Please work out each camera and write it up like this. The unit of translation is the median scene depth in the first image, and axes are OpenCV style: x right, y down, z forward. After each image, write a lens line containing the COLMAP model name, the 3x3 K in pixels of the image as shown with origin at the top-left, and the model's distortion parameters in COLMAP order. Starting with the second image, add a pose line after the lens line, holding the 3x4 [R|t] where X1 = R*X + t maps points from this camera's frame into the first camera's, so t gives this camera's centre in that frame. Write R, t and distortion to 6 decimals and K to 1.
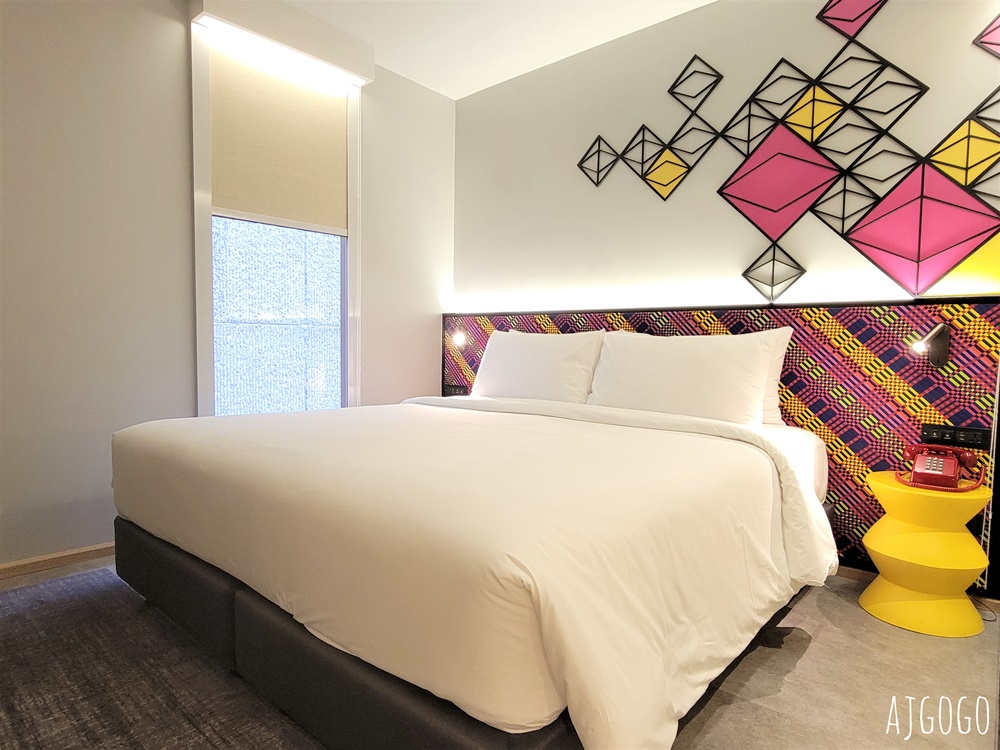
lens RADIAL K [[508.0, 0, 563.6], [0, 508.0, 376.2], [0, 0, 1]] dist [-0.001151, -0.000121]
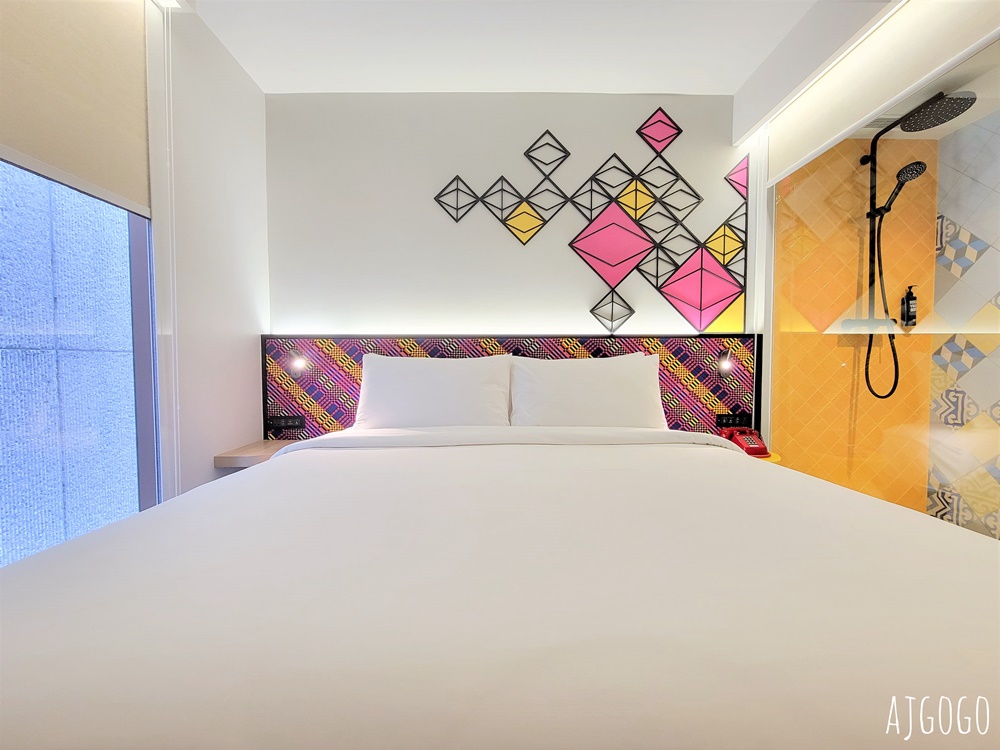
lens RADIAL K [[394.3, 0, 498.3], [0, 394.3, 385.3], [0, 0, 1]] dist [0.009058, -0.010594]
pose [[0.816514, -0.044113, 0.575637, -0.445958], [0.050618, 0.998707, 0.004735, -0.029213], [-0.575102, 0.025272, 0.817691, 0.326481]]
